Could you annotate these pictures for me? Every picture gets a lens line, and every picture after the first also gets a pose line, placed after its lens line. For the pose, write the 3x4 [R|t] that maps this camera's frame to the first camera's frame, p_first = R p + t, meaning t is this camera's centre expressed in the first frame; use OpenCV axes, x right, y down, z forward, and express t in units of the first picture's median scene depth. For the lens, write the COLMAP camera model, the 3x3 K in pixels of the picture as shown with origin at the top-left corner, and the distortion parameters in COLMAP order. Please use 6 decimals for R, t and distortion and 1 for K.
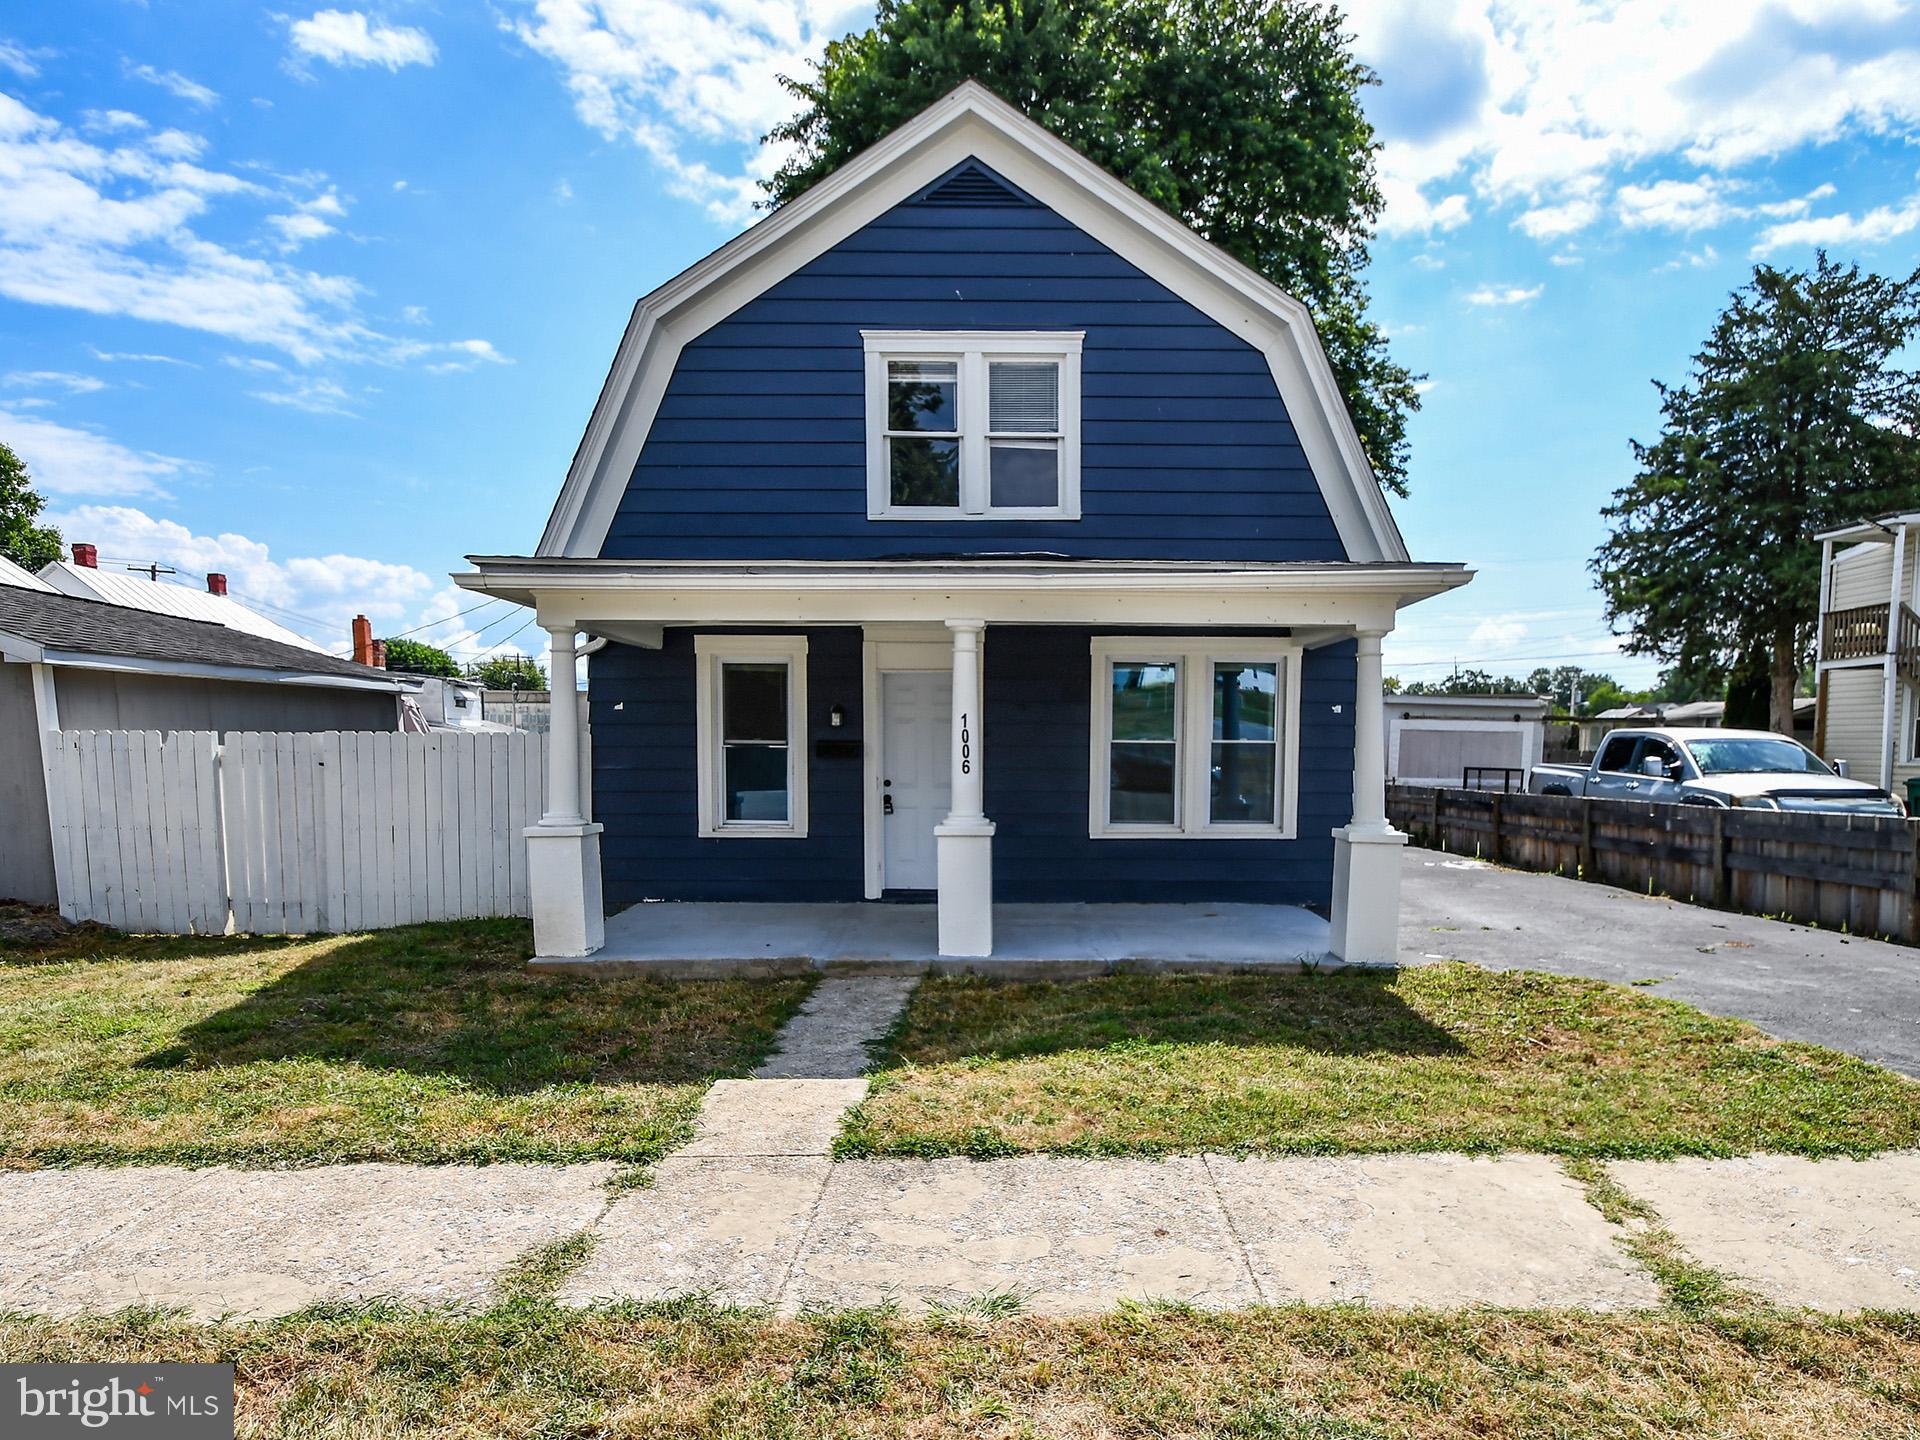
lens RADIAL K [[1094.3, 0, 961.4], [0, 1094.3, 772.6], [0, 0, 1]] dist [0.030671, -0.038146]
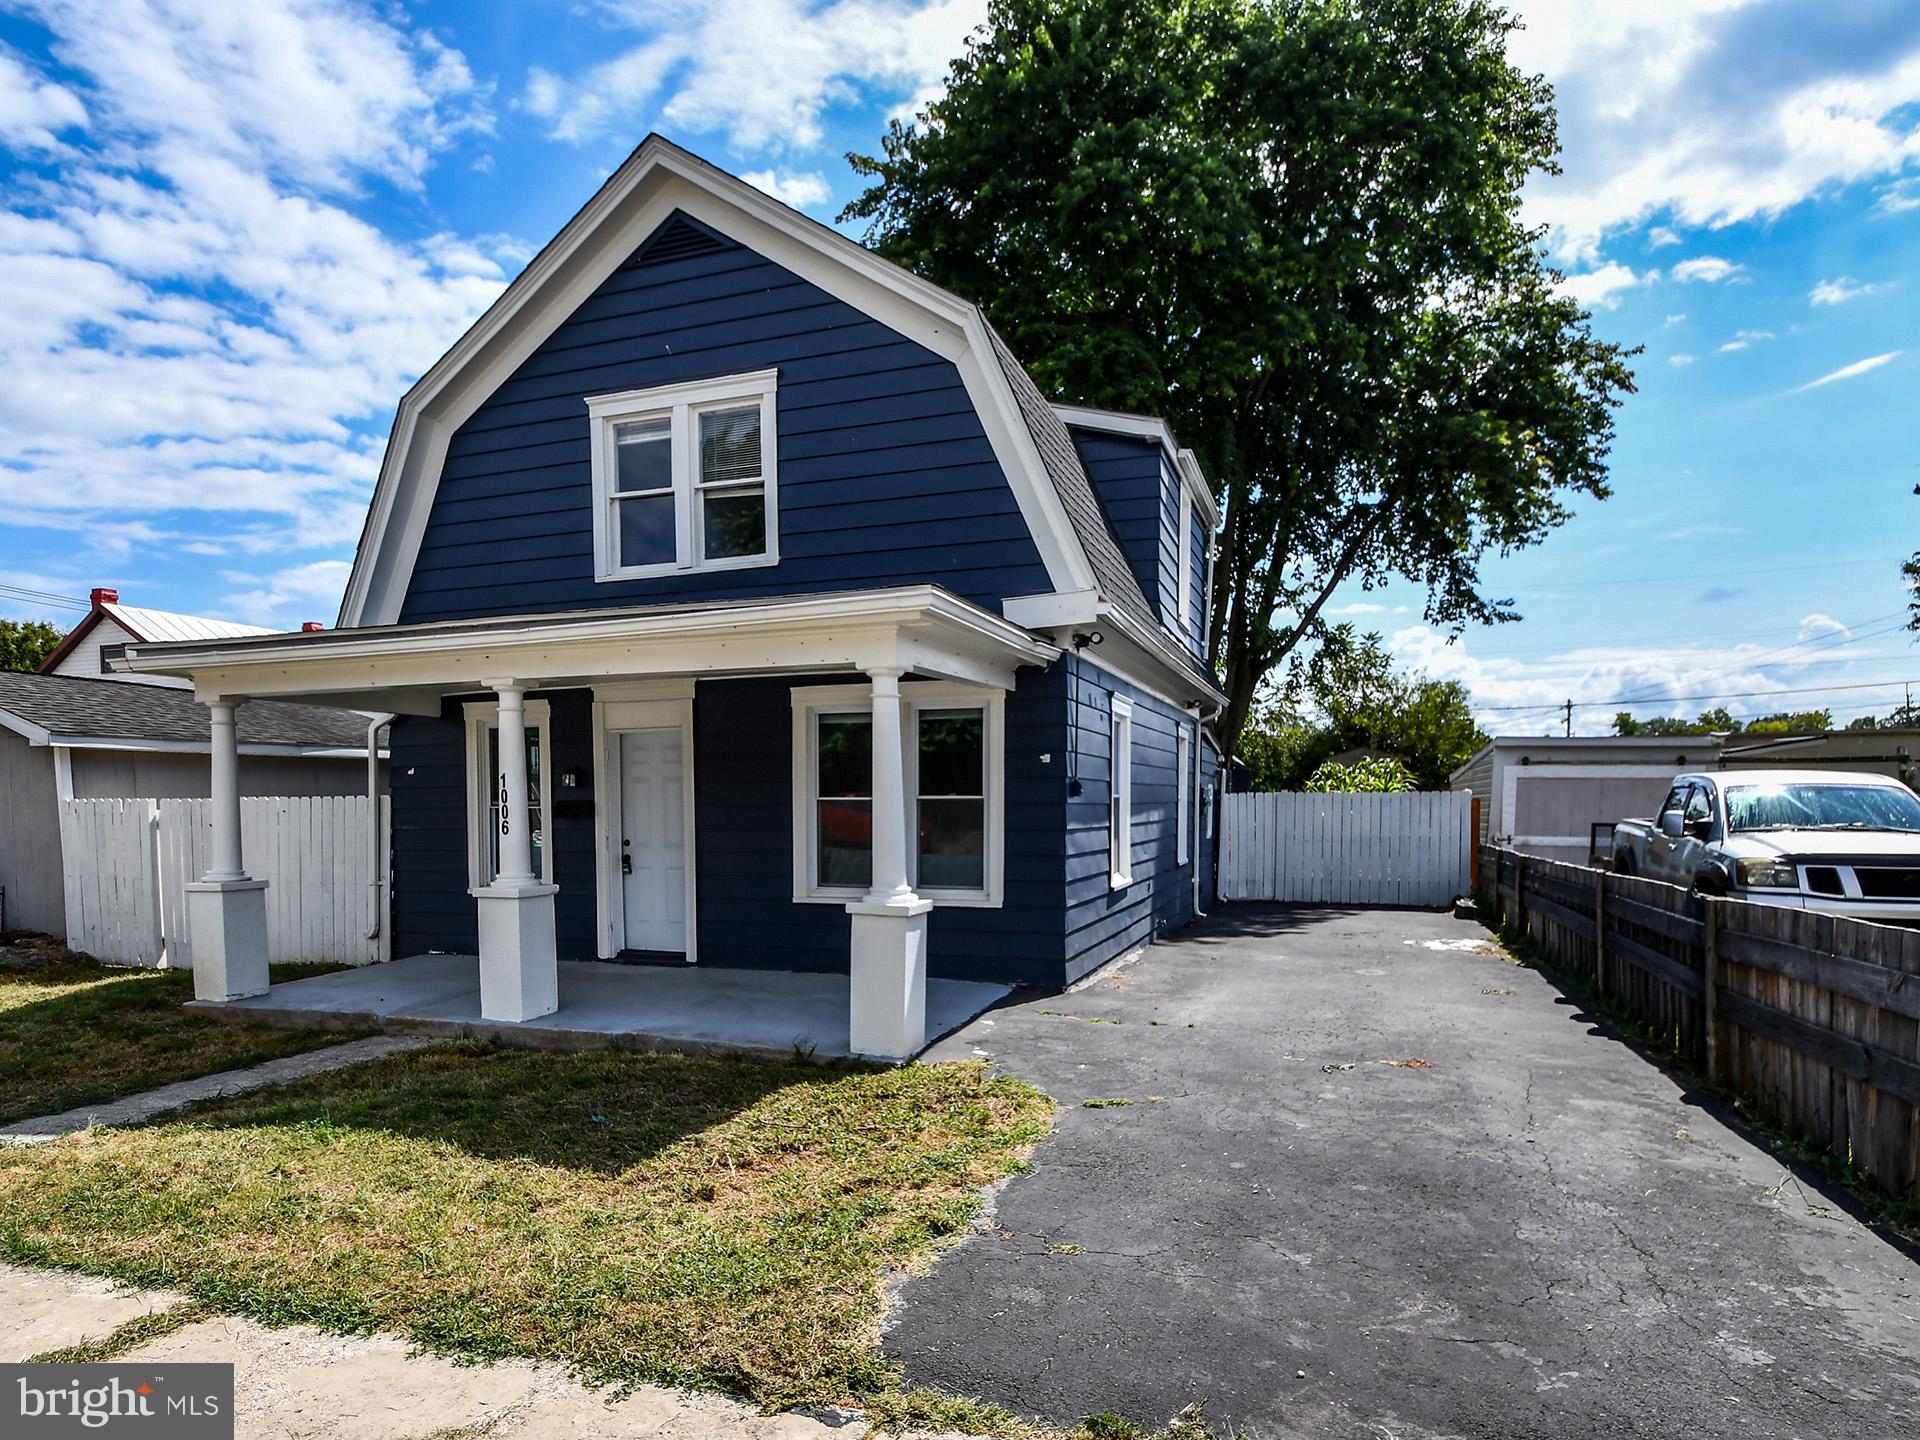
lens RADIAL K [[1087.2, 0, 965.9], [0, 1087.2, 802.1], [0, 0, 1]] dist [0.020223, -0.015163]
pose [[0.942587, -0.009710, -0.333819, 0.569205], [0.001627, 0.999699, -0.024488, -0.002668], [0.333956, 0.022539, 0.942319, 0.170049]]
